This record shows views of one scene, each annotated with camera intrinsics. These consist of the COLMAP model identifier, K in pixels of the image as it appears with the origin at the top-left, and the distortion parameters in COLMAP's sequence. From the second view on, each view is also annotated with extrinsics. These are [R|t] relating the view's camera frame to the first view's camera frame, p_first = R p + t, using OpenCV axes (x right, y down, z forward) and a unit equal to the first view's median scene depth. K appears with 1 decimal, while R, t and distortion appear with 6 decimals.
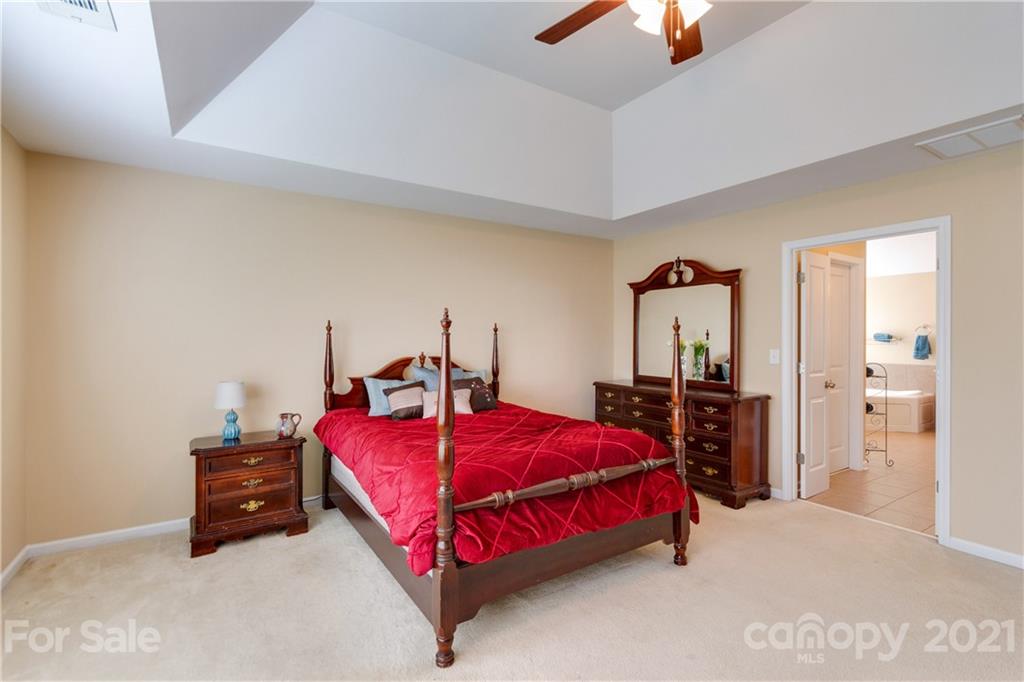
lens RADIAL K [[471.3, 0, 516.4], [0, 471.3, 343.4], [0, 0, 1]] dist [0.004341, 0.000704]
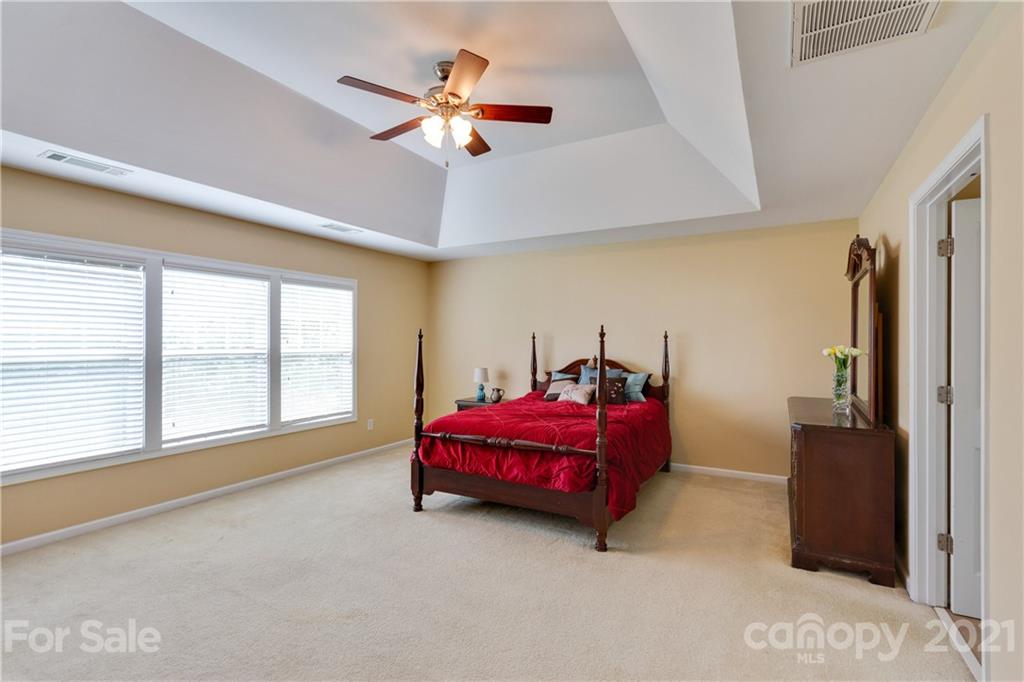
lens RADIAL K [[471.3, 0, 516.4], [0, 471.3, 343.4], [0, 0, 1]] dist [0.004341, 0.000704]
pose [[0.465167, 0.000561, -0.885223, 0.904669], [-0.012127, 0.999910, -0.005738, -0.004237], [0.885140, 0.013404, 0.465132, 0.226583]]
